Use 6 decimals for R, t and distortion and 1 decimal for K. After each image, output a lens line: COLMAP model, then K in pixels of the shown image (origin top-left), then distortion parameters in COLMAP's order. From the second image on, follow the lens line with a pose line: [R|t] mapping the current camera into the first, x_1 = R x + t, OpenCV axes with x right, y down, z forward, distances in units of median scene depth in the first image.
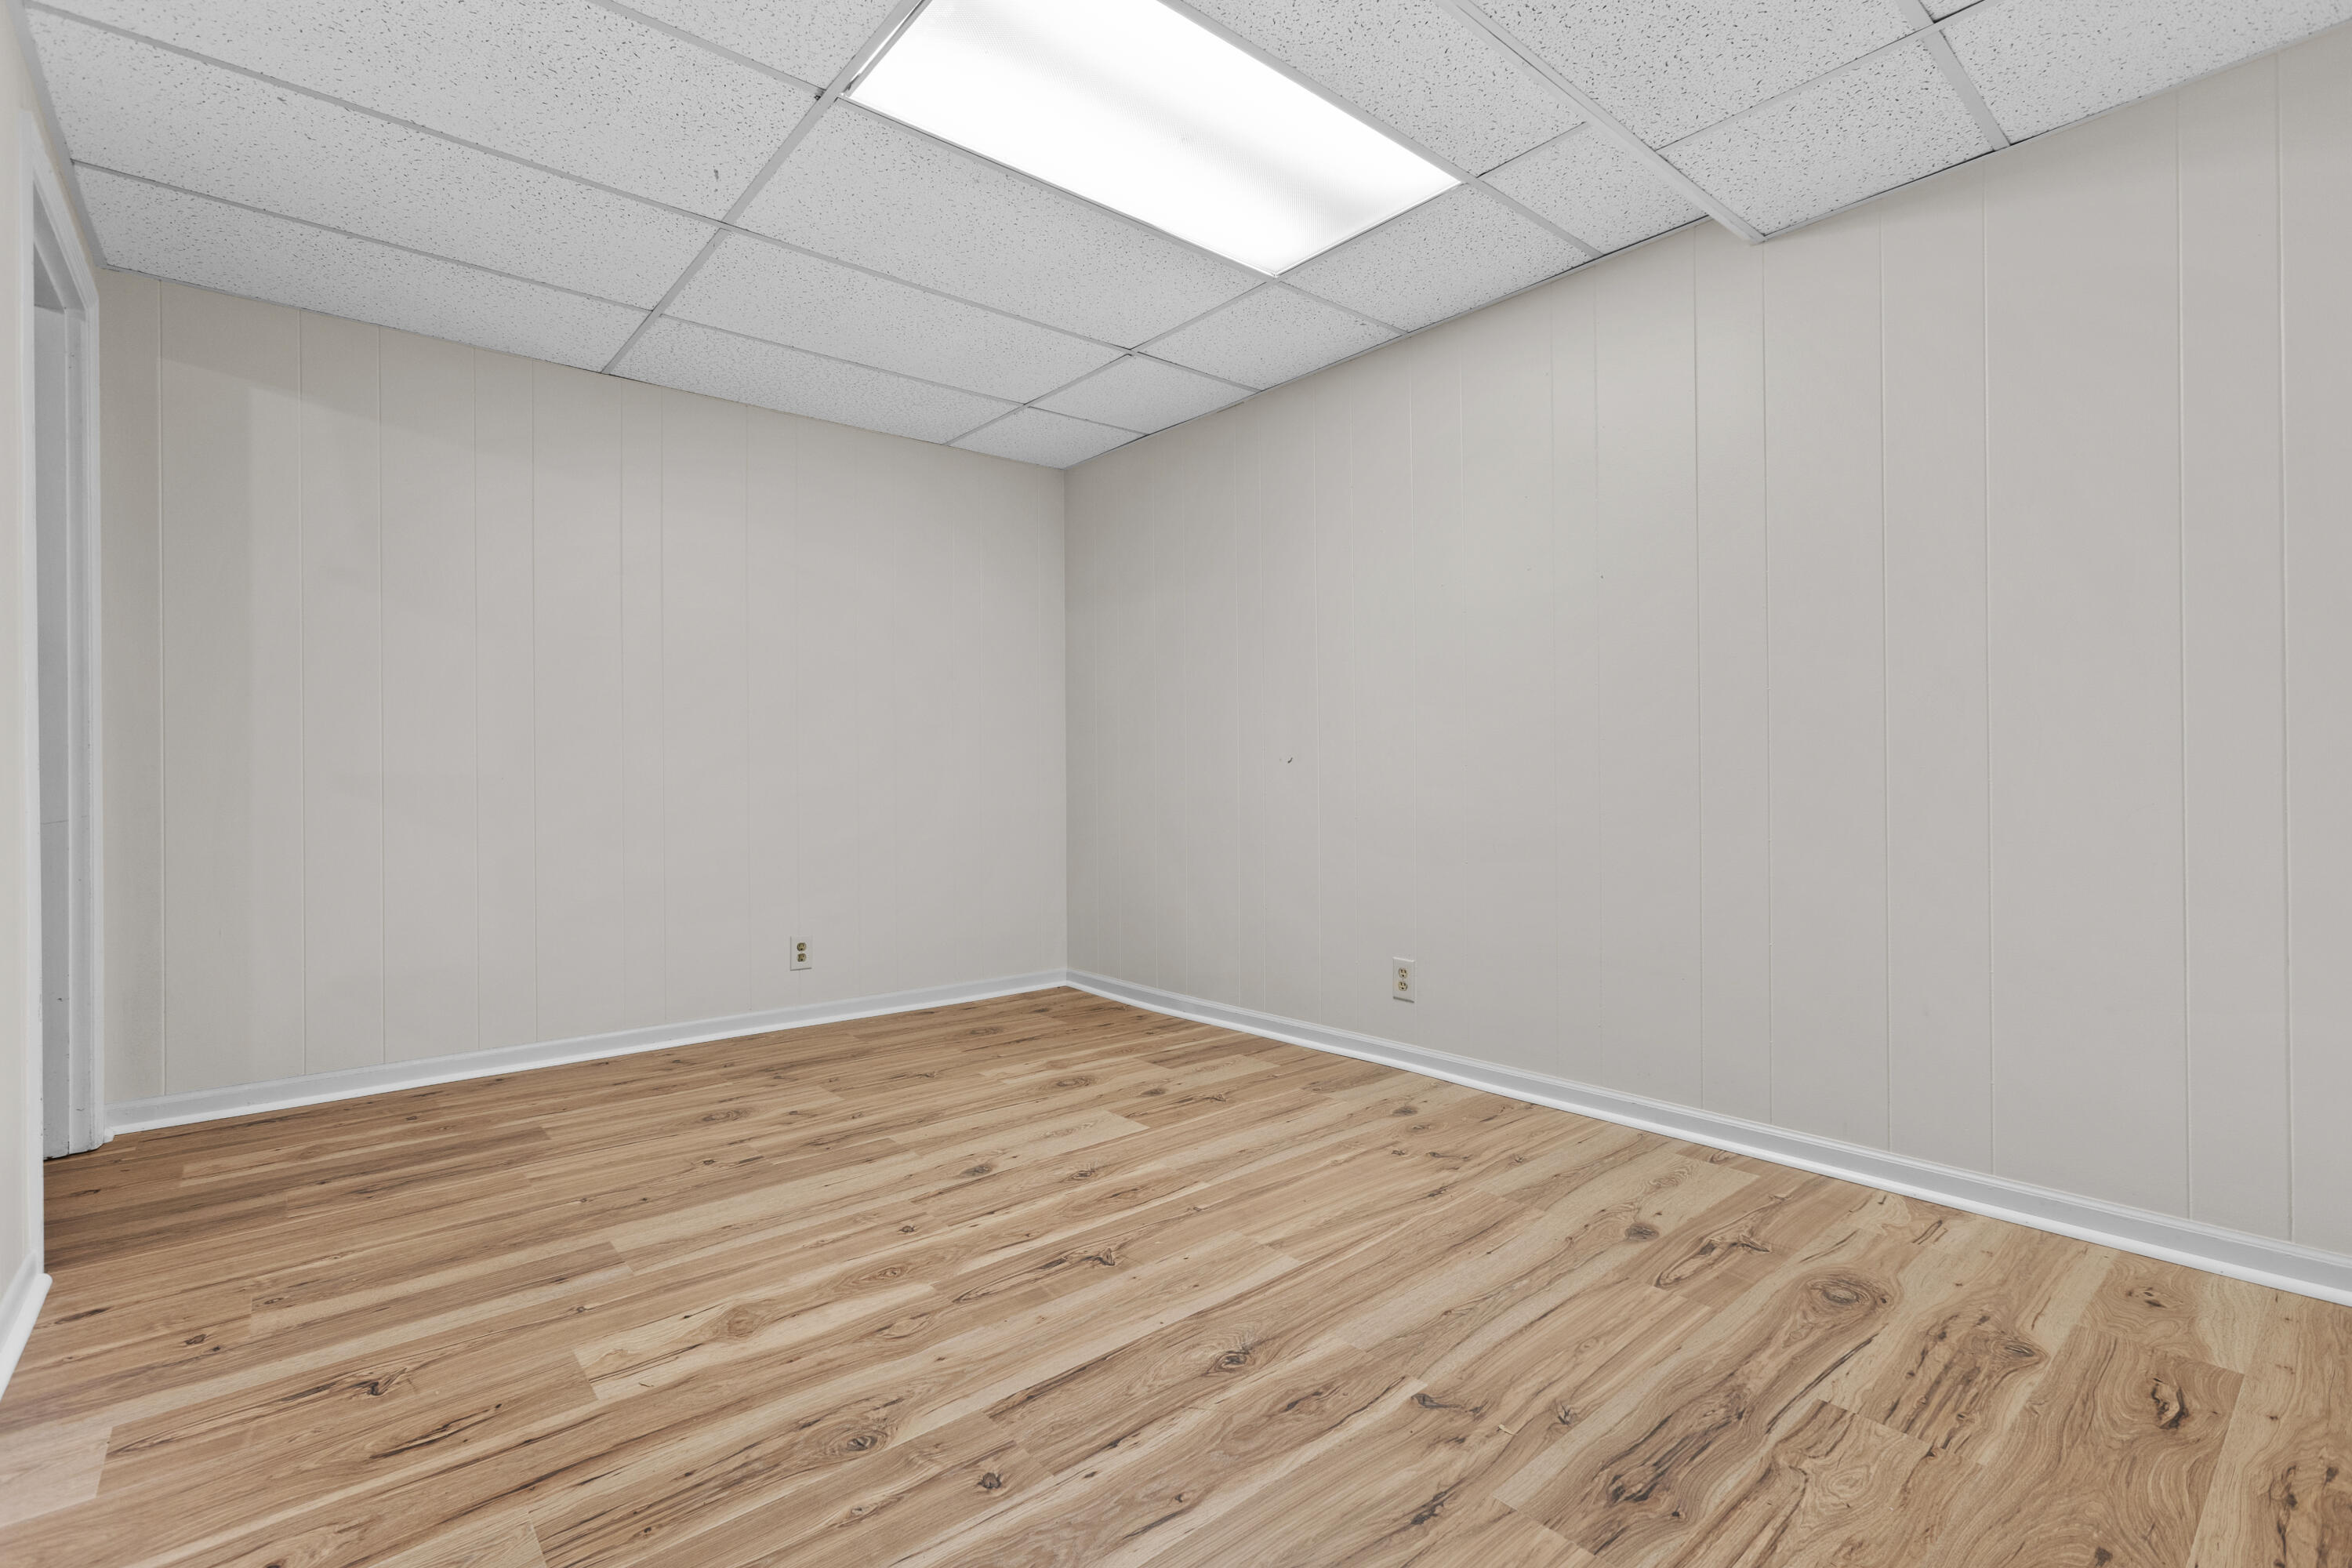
lens RADIAL K [[1065.1, 0, 1176.0], [0, 1065.1, 778.3], [0, 0, 1]] dist [-0.000219, 0.000644]
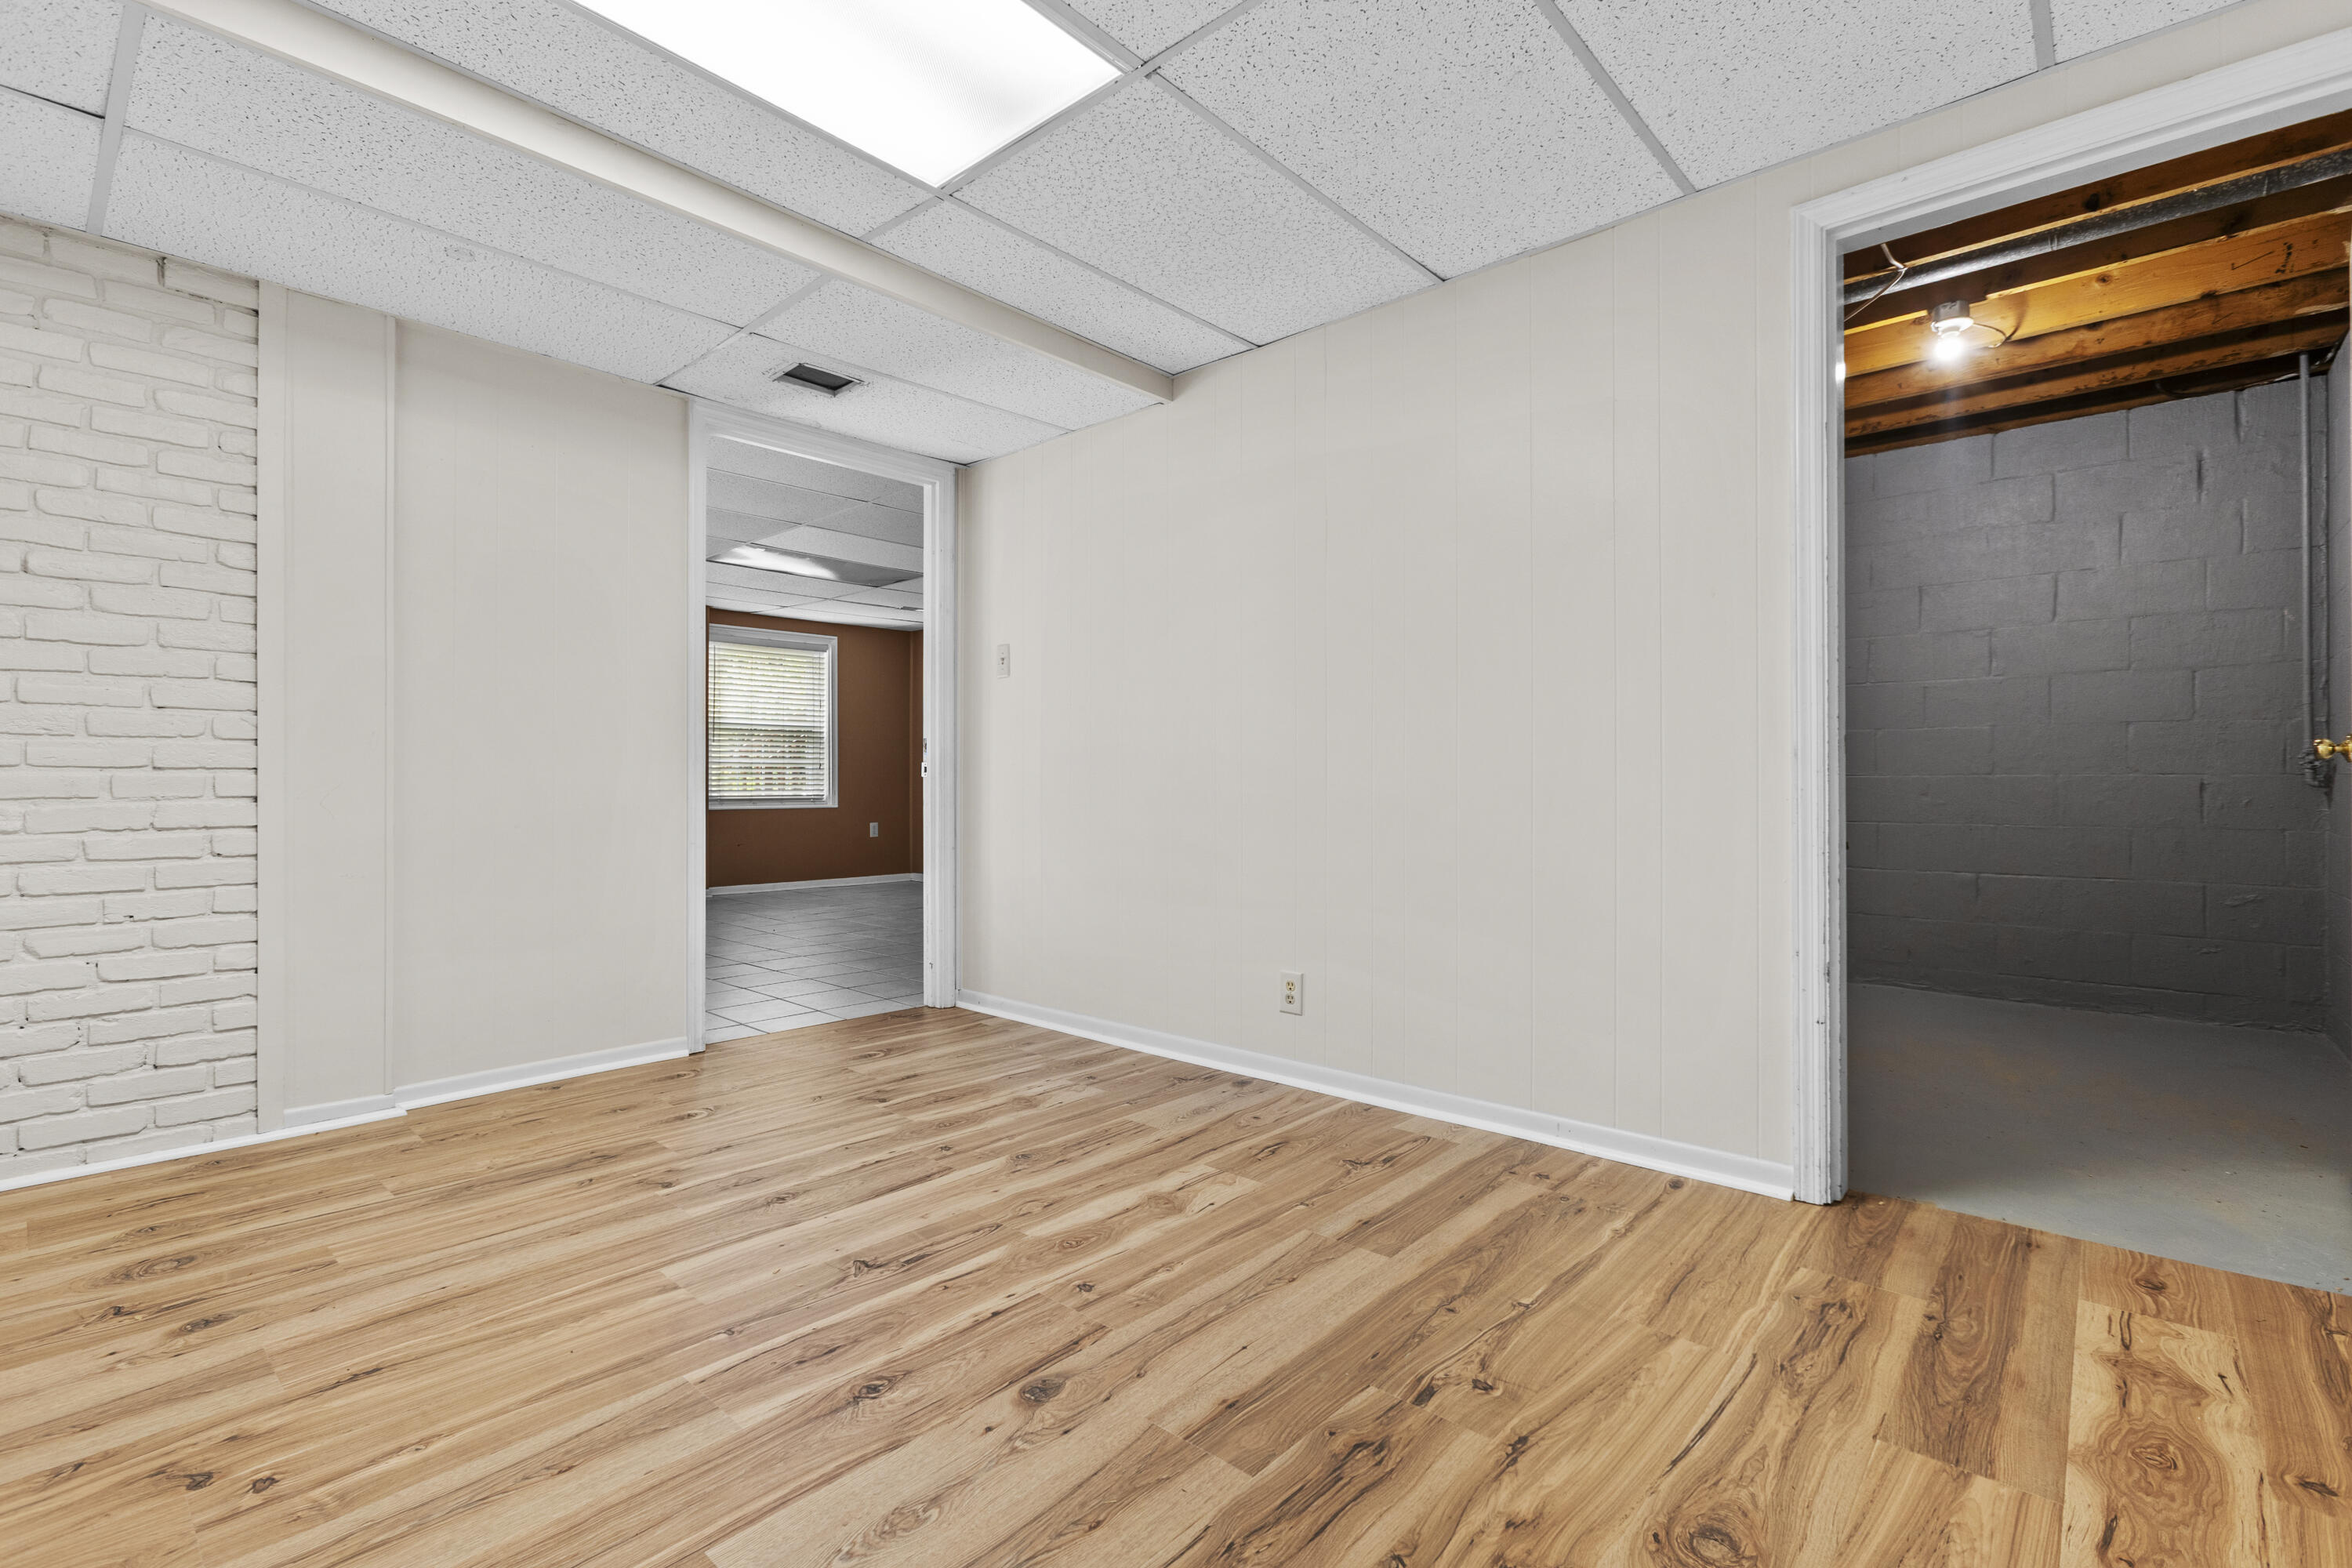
lens RADIAL K [[1065.1, 0, 1176.6], [0, 1065.1, 781.0], [0, 0, 1]] dist [-0.000219, 0.000644]
pose [[-0.990457, 0.010143, -0.137447, -0.225174], [0.009969, 0.999948, 0.001955, 0.000687], [0.137460, 0.000566, -0.990507, 2.027328]]
